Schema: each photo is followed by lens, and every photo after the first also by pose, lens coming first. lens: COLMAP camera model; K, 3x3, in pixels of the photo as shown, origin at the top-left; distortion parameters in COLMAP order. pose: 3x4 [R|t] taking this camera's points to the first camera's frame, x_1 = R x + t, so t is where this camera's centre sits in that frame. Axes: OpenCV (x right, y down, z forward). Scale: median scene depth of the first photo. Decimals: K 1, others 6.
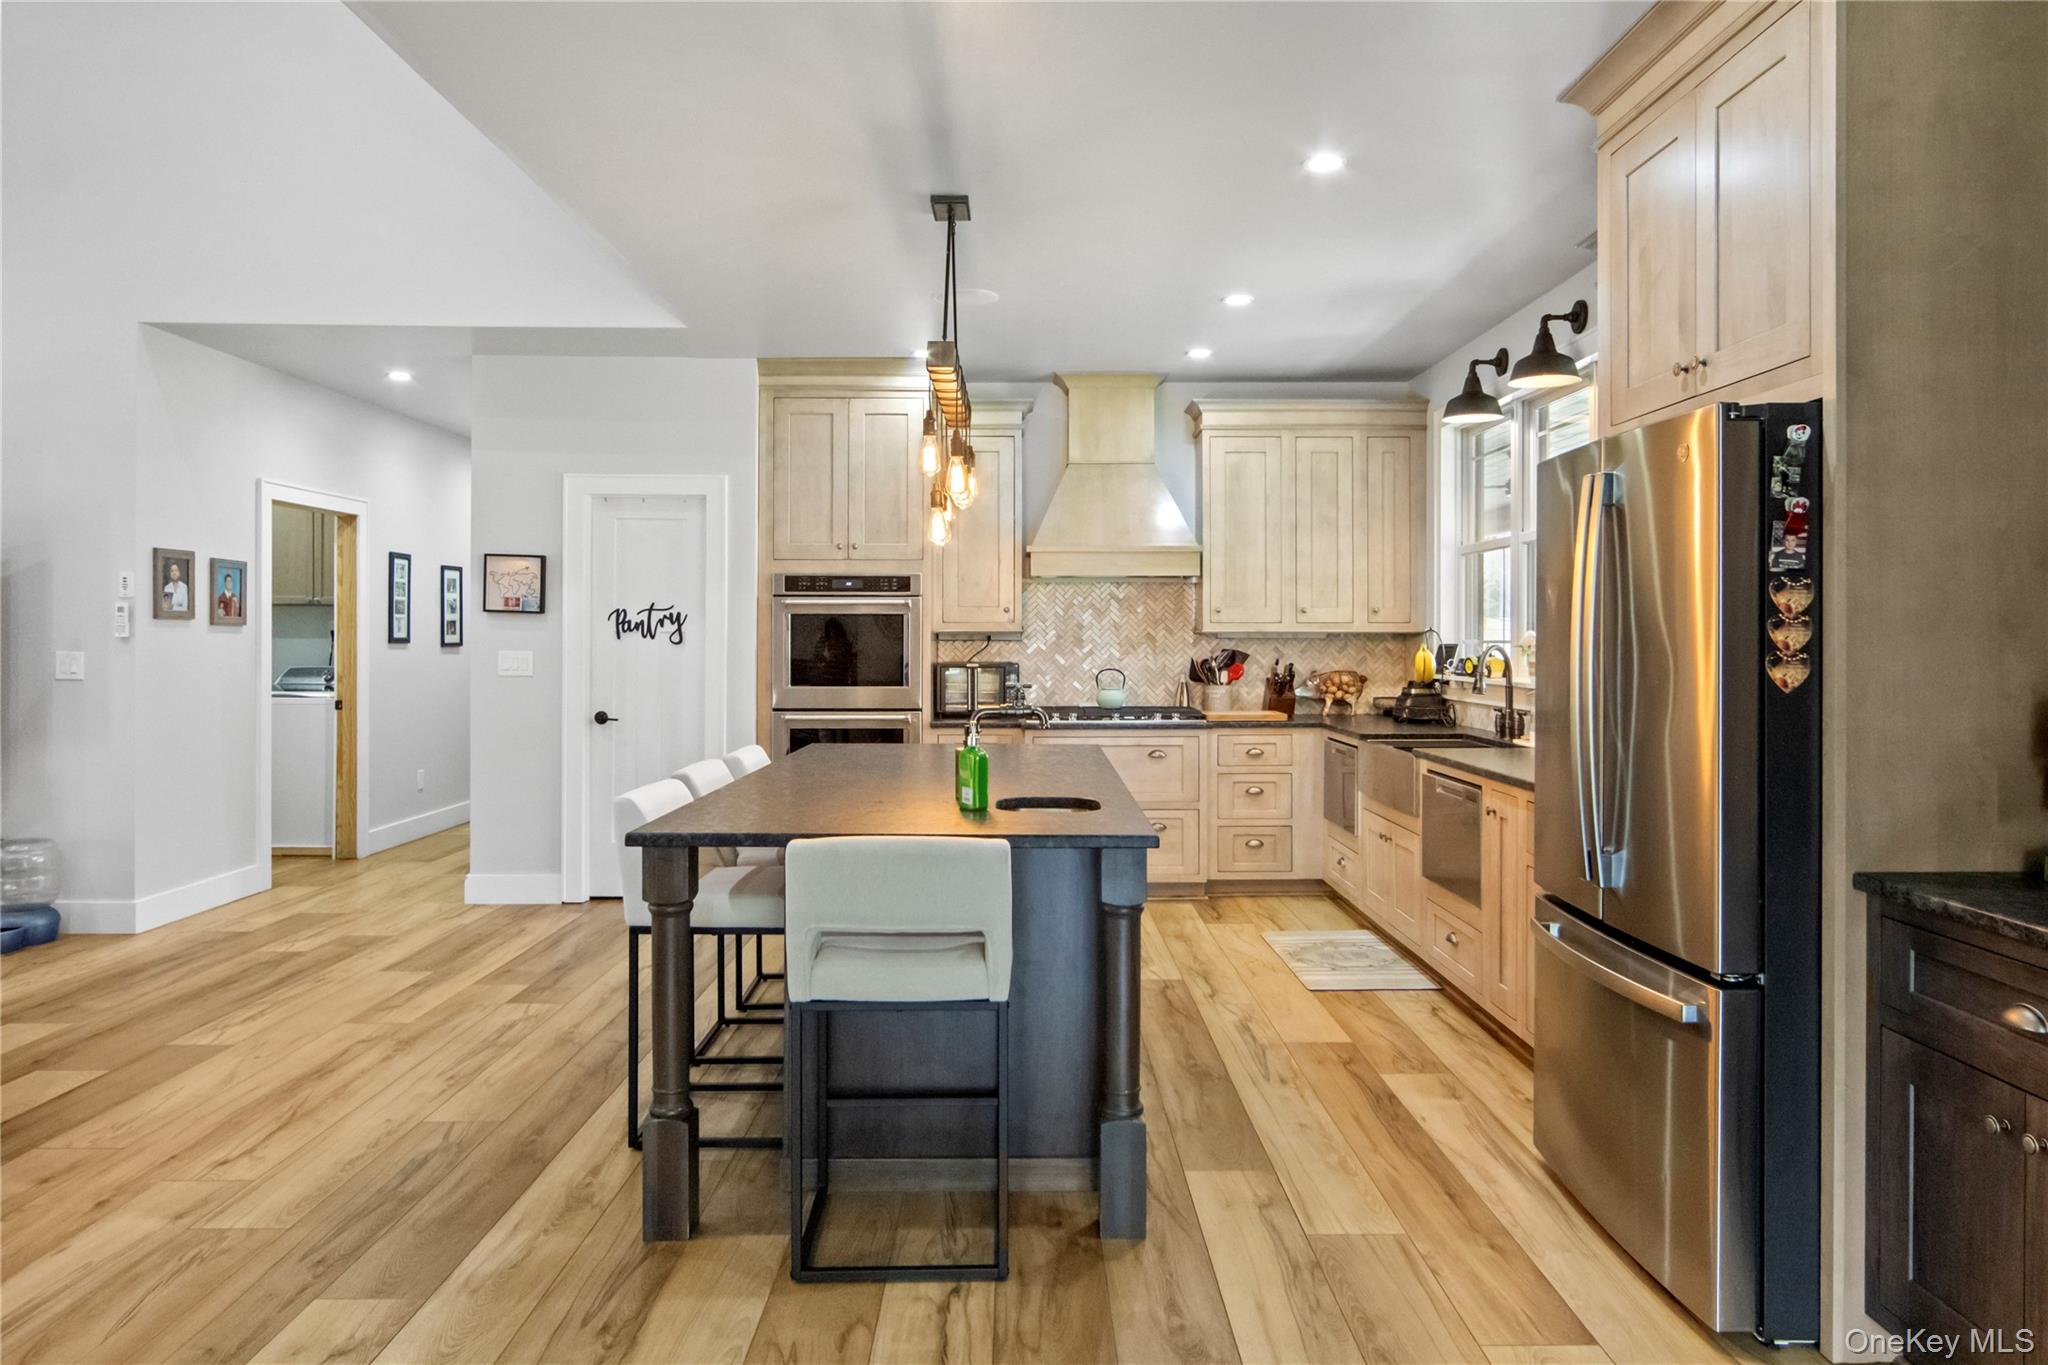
lens RADIAL K [[1307.4, 0, 1028.3], [0, 1307.4, 647.4], [0, 0, 1]] dist [-0.004400, 0.003179]
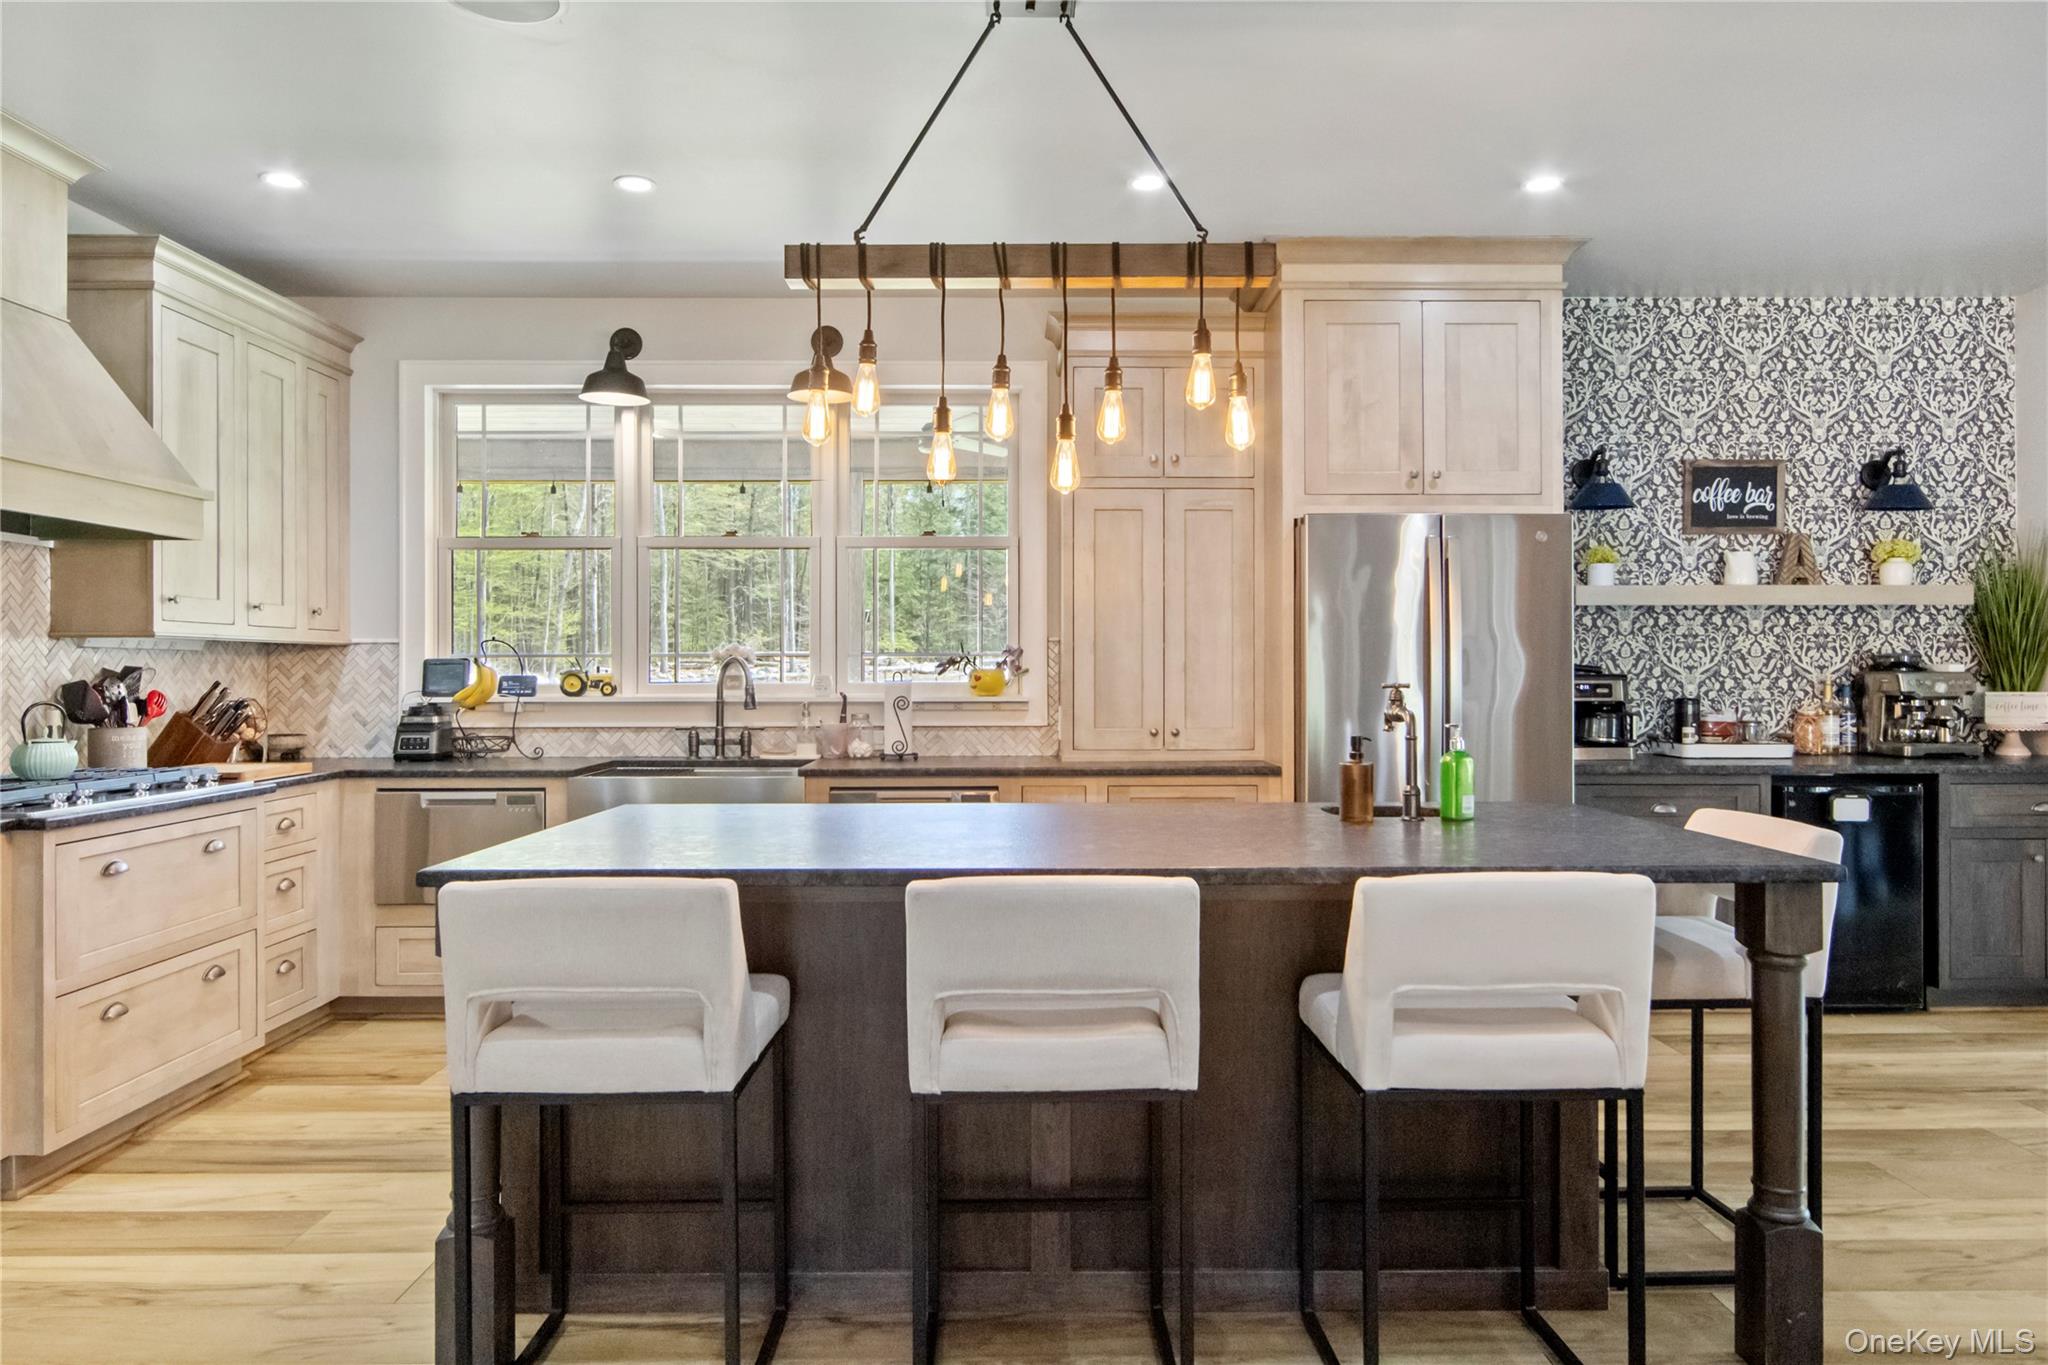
lens RADIAL K [[1307.4, 0, 1029.8], [0, 1307.4, 672.1], [0, 0, 1]] dist [-0.004400, 0.003179]
pose [[0.001116, -0.001389, 0.999998, -0.470317], [0.009841, 0.999951, 0.001378, 0.007669], [-0.999951, 0.009840, 0.001129, 0.635794]]
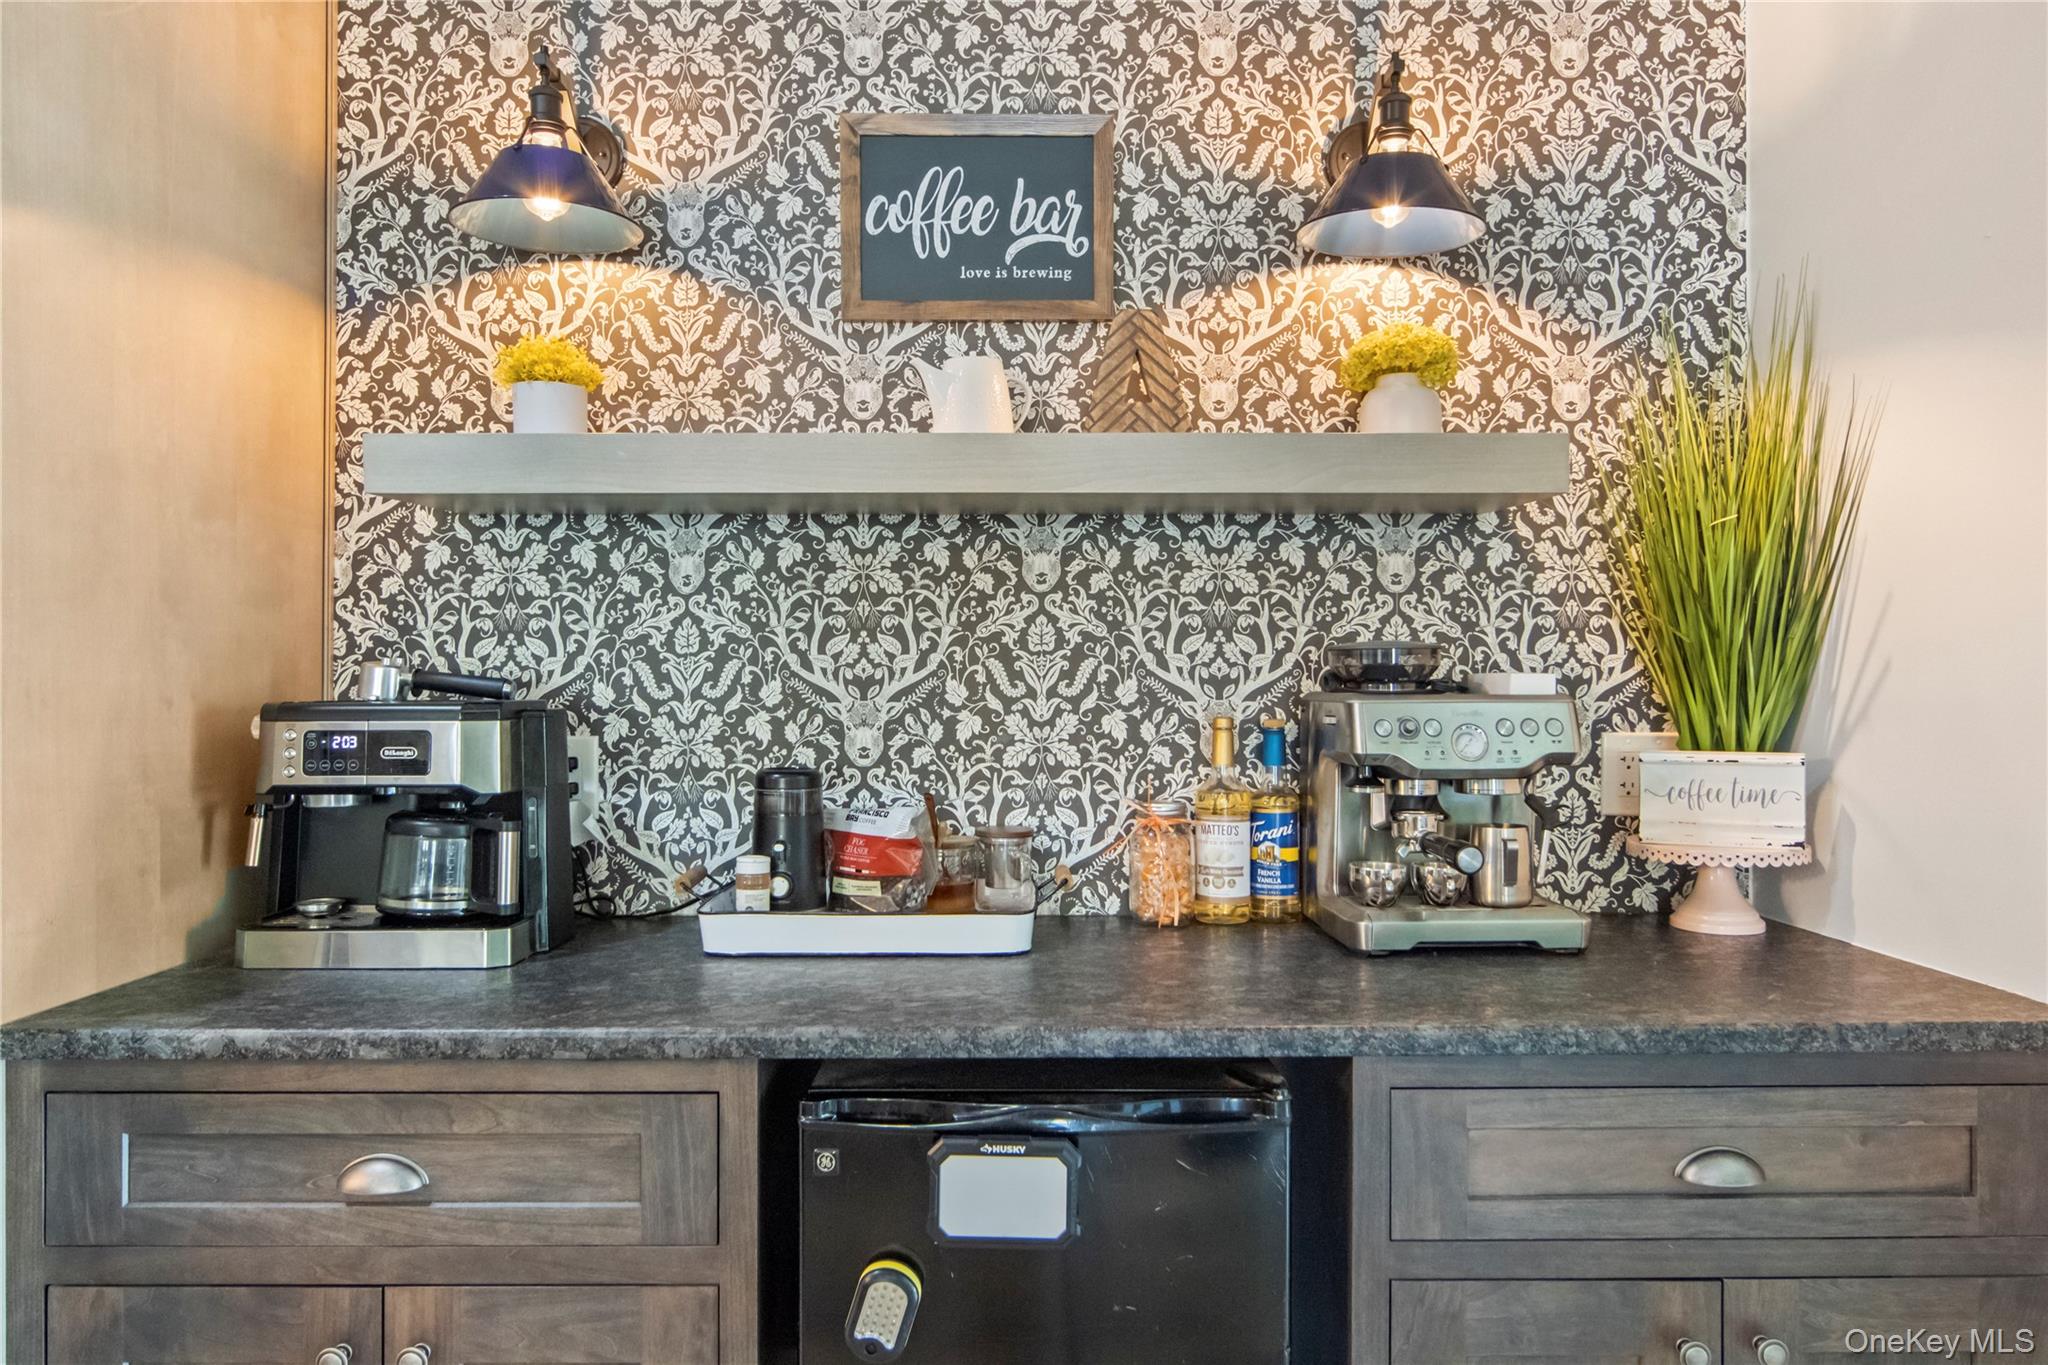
lens RADIAL K [[1307.4, 0, 1034.0], [0, 1307.4, 691.7], [0, 0, 1]] dist [-0.004400, 0.003179]
pose [[-0.000396, -0.002495, 0.999997, 0.029958], [0.008447, 0.999961, 0.002499, 0.011593], [-0.999964, 0.008448, -0.000375, 0.197513]]
